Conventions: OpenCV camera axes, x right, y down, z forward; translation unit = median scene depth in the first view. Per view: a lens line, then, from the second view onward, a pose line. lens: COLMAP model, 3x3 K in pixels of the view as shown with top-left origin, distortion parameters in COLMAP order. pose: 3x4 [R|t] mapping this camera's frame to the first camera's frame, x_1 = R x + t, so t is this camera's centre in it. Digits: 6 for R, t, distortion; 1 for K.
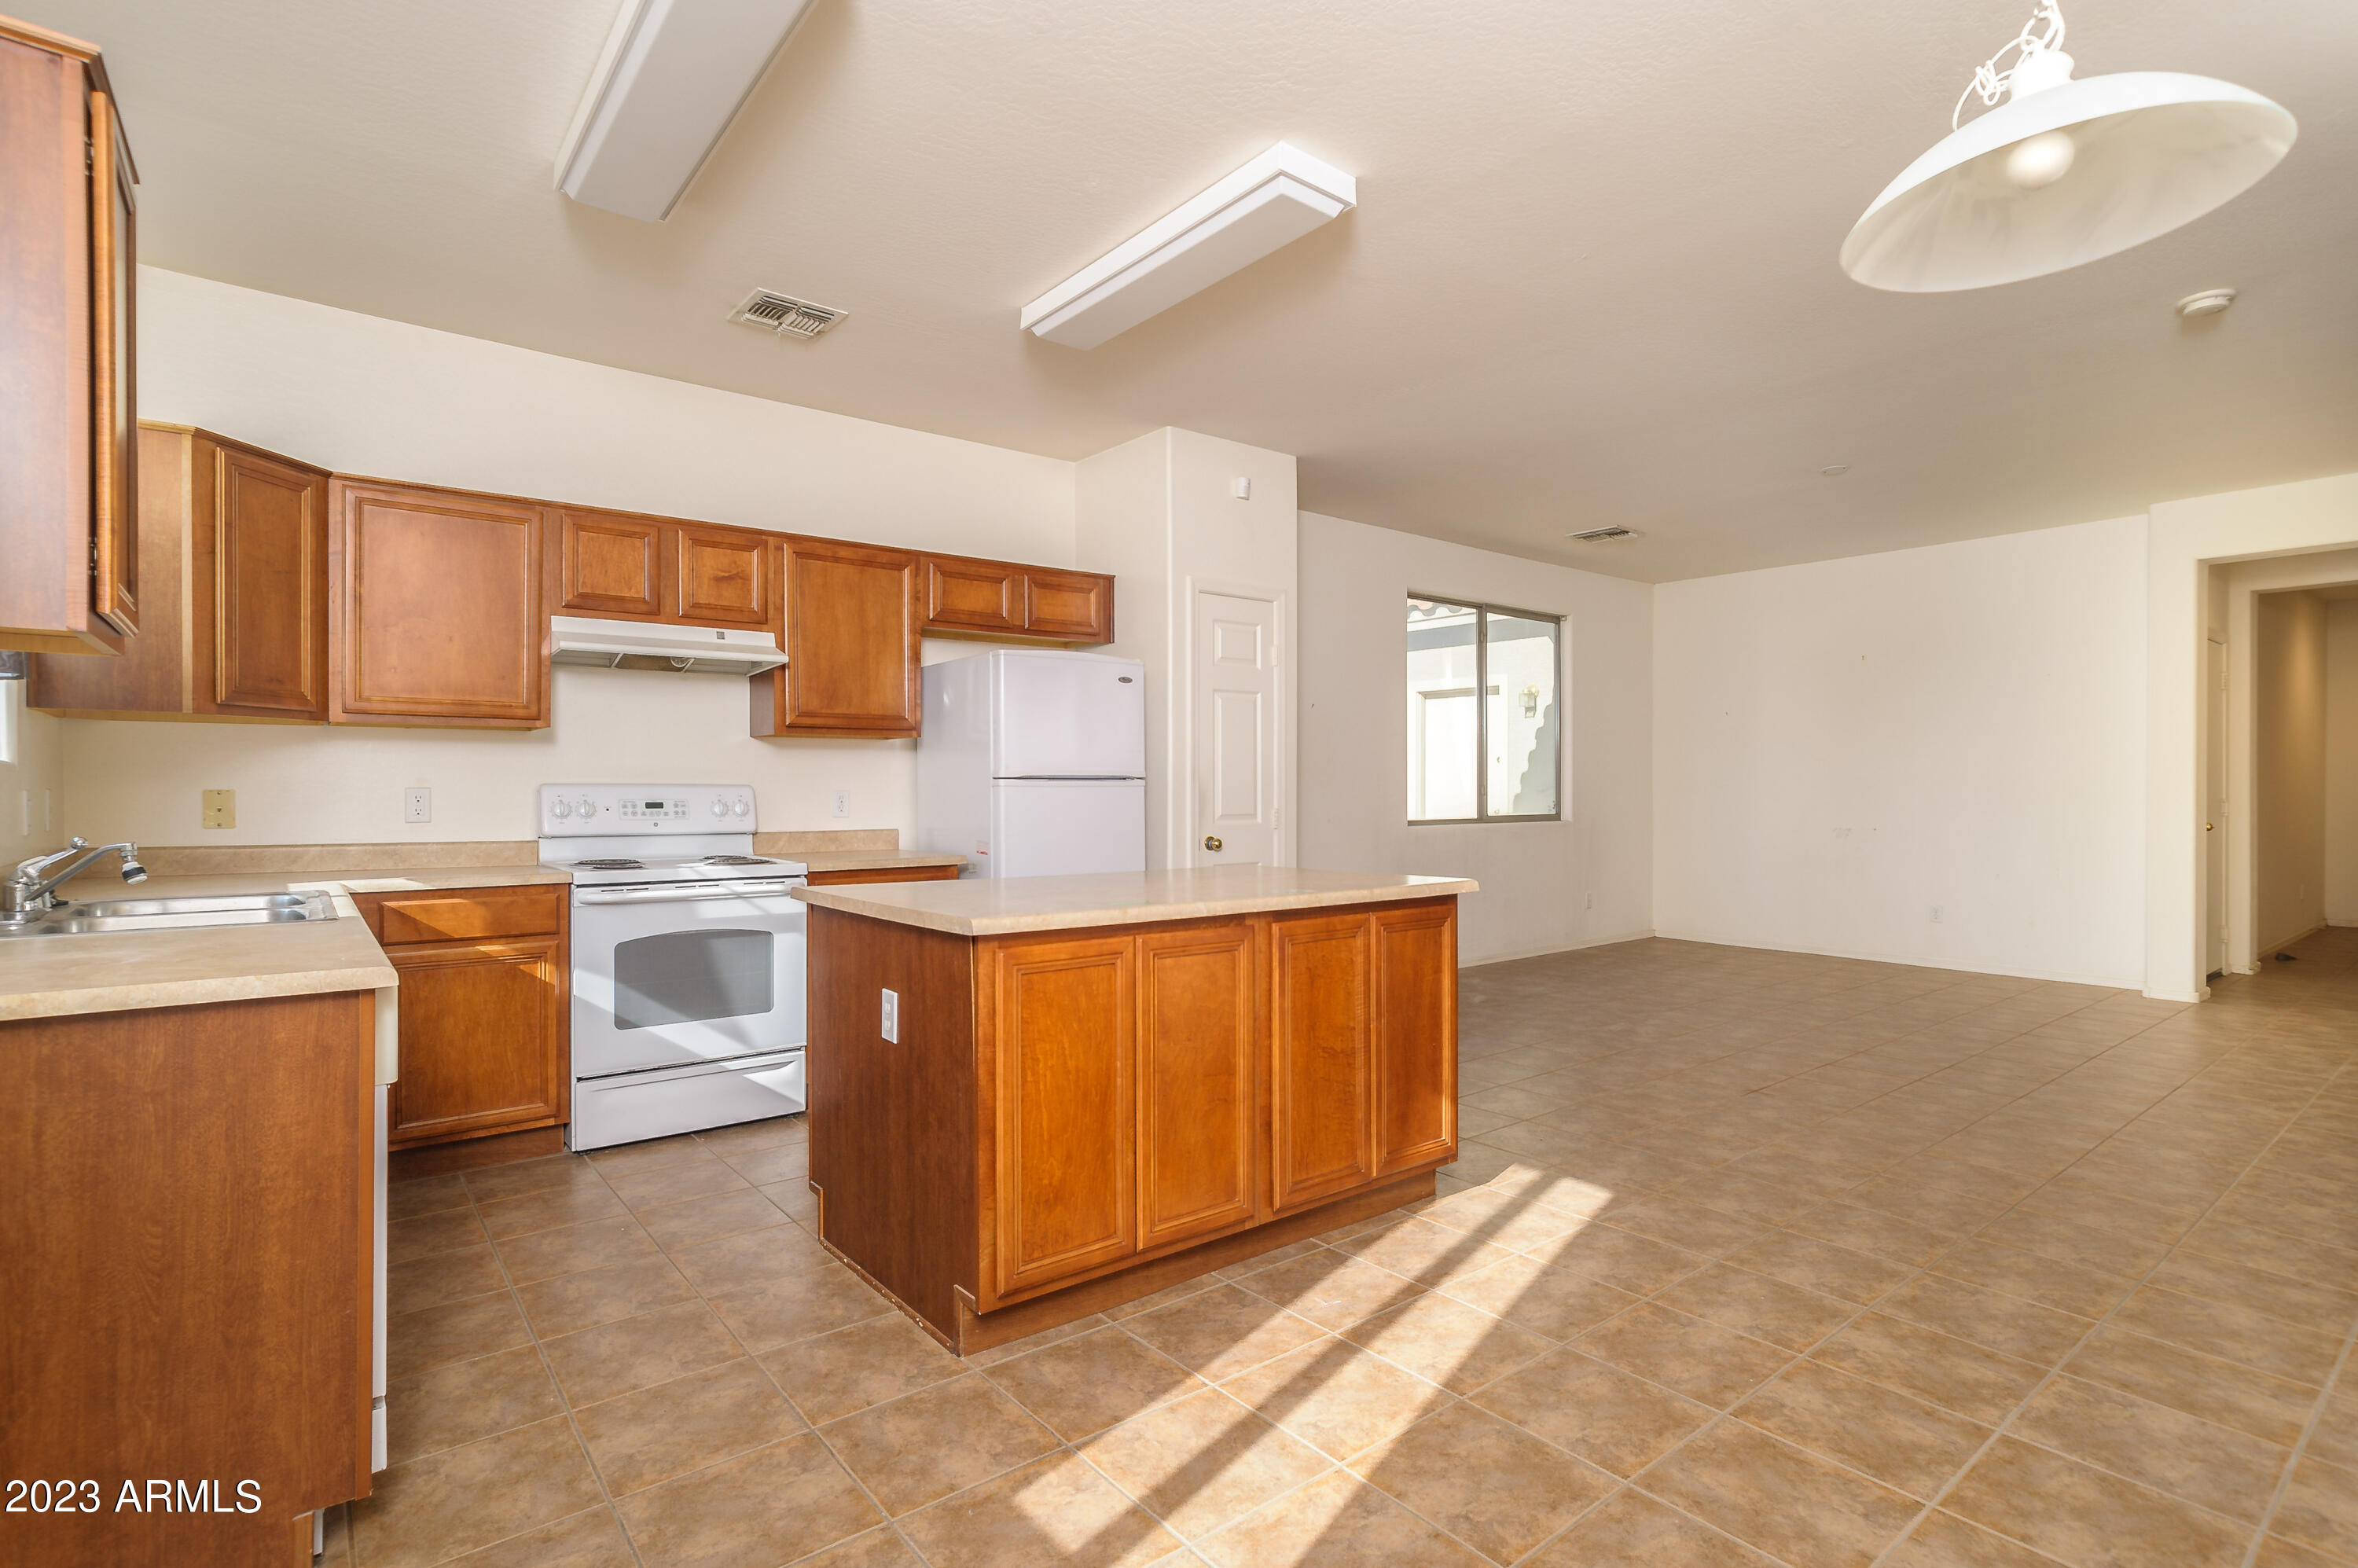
lens RADIAL K [[1129.3, 0, 1166.3], [0, 1129.3, 782.4], [0, 0, 1]] dist [-0.057507, 0.033999]
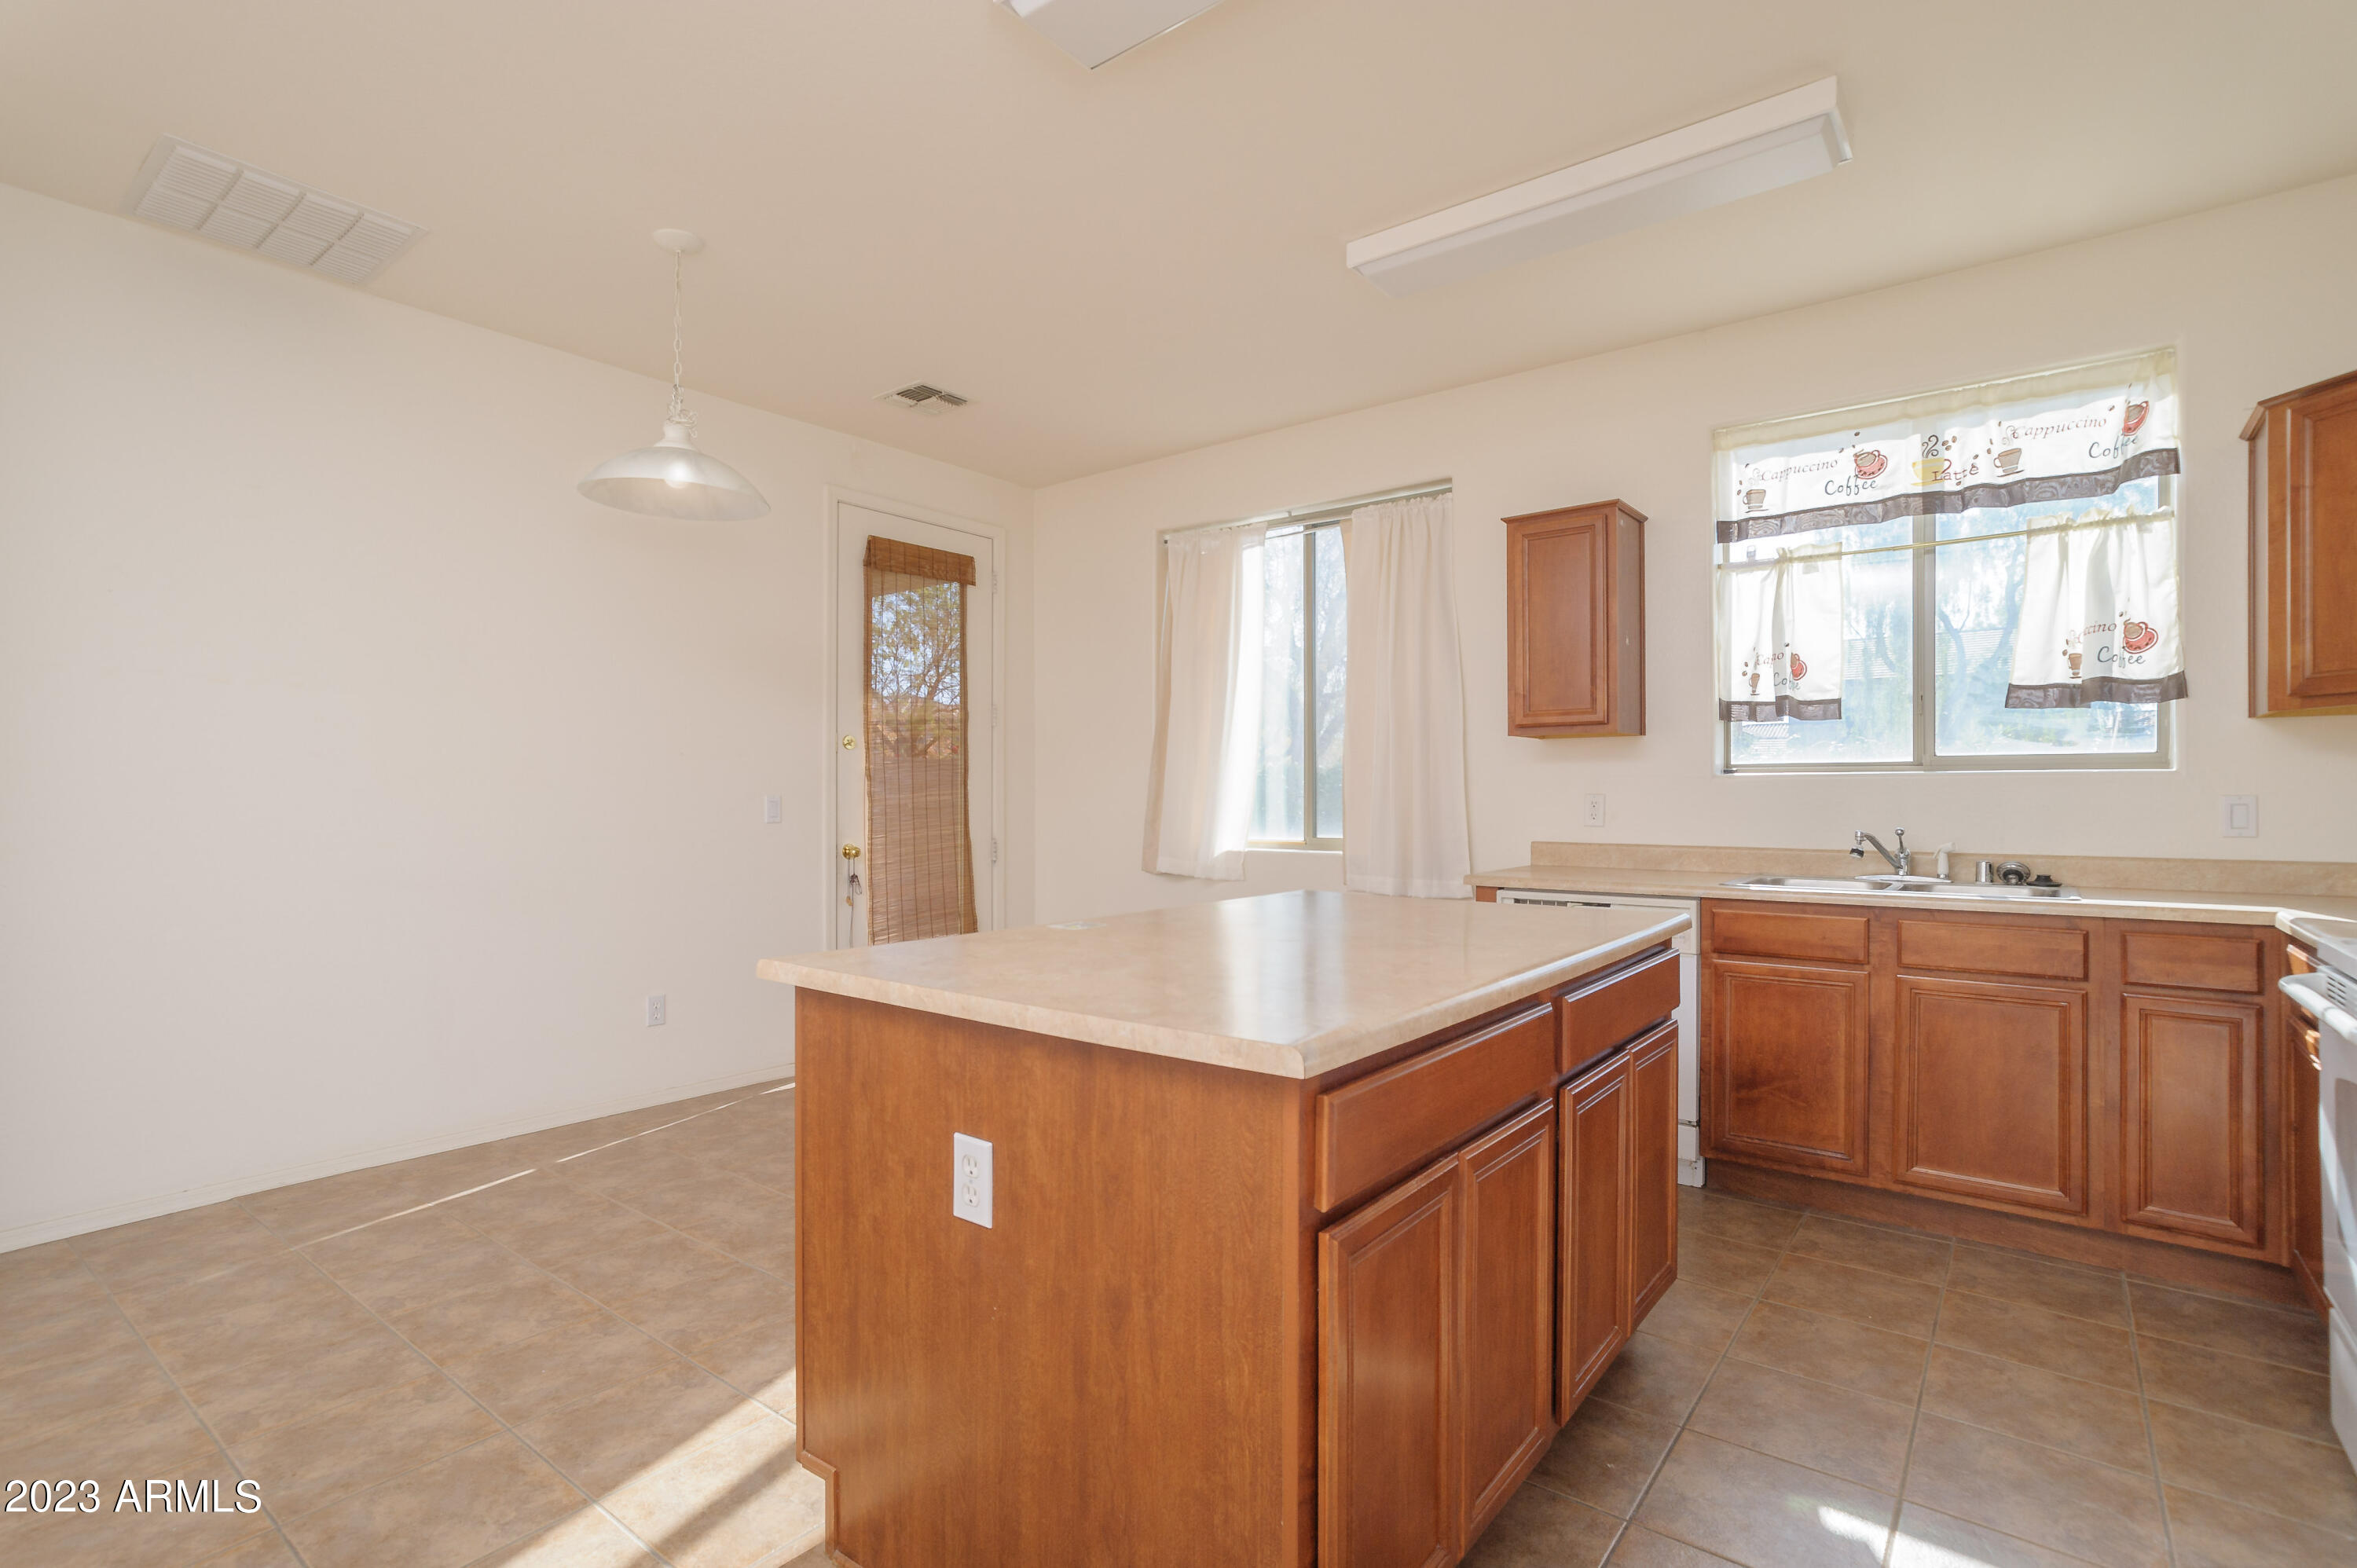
lens RADIAL K [[1124.7, 0, 1169.7], [0, 1124.7, 792.2], [0, 0, 1]] dist [-0.027228, 0.019573]
pose [[-0.971371, -0.000676, -0.237566, 0.240828], [0.001864, 0.999943, -0.010469, 0.012870], [0.237559, -0.010612, -0.971315, 1.808710]]
